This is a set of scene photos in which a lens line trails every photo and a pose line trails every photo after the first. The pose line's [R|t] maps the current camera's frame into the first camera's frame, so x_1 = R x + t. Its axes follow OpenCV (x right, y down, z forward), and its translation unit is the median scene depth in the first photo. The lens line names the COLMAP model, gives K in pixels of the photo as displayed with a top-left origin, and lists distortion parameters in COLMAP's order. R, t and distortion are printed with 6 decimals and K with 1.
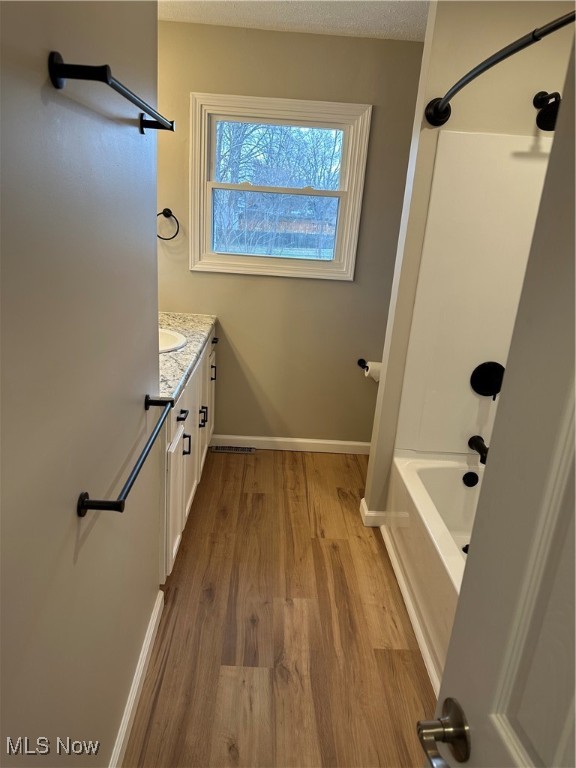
lens RADIAL K [[530.8, 0, 284.0], [0, 530.8, 385.3], [0, 0, 1]] dist [0.058483, -0.059077]
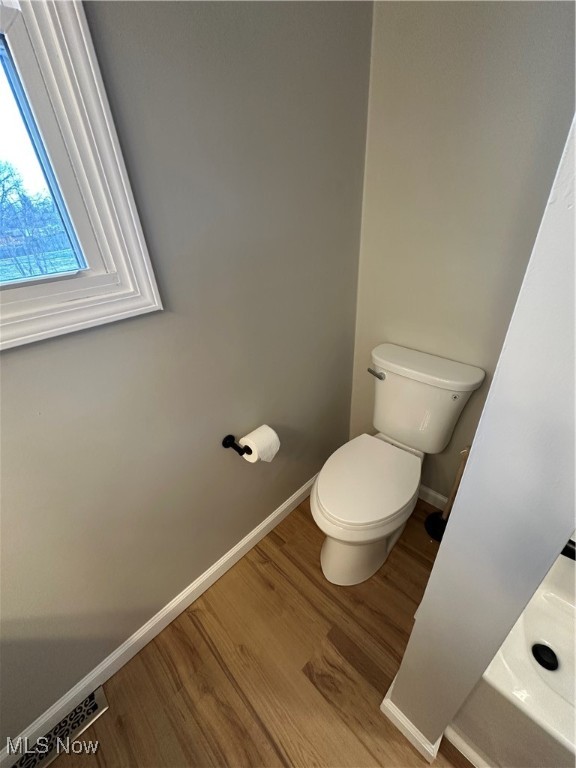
lens RADIAL K [[304.0, 0, 288.4], [0, 304.0, 384.7], [0, 0, 1]] dist [-0.002504, 0.000976]
pose [[0.709285, -0.435509, 0.554298, 0.045080], [0.308783, 0.898823, 0.311078, -0.211738], [-0.633693, -0.049485, 0.772000, 0.848356]]
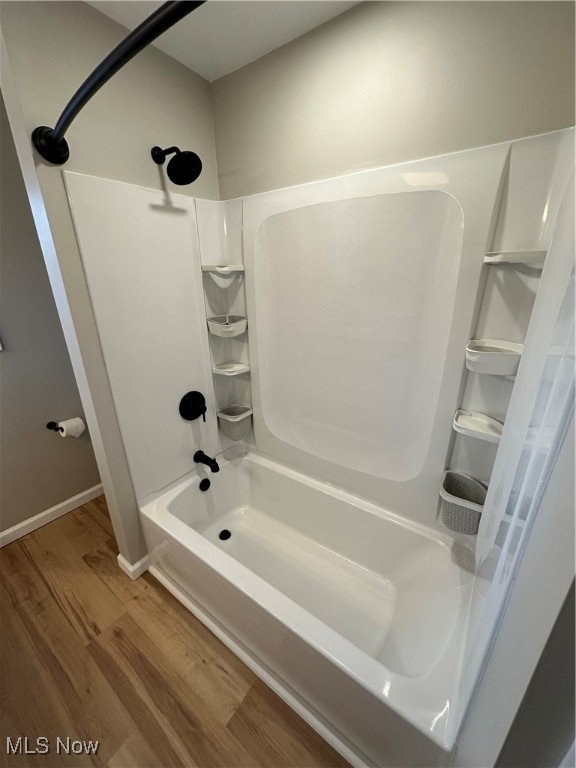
lens RADIAL K [[304.0, 0, 283.5], [0, 304.0, 385.1], [0, 0, 1]] dist [-0.002504, 0.000976]
pose [[0.606196, -0.332251, 0.722590, 0.028683], [0.298463, 0.937190, 0.180538, -0.103145], [-0.737188, 0.106225, 0.667286, 0.353932]]
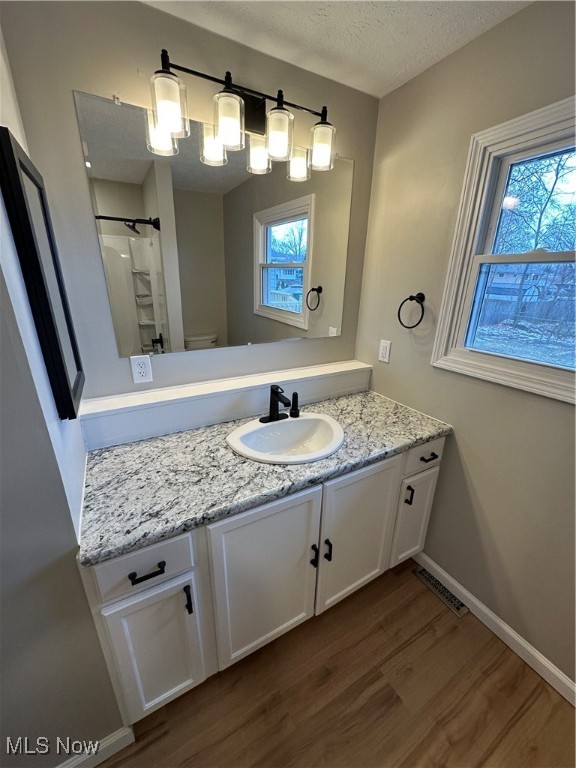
lens RADIAL K [[304.0, 0, 288.4], [0, 304.0, 384.5], [0, 0, 1]] dist [-0.002504, 0.000976]
pose [[0.483011, 0.233742, -0.843840, 0.134316], [-0.265707, 0.957396, 0.113107, -0.203552], [0.834326, 0.169582, 0.524539, 0.640721]]
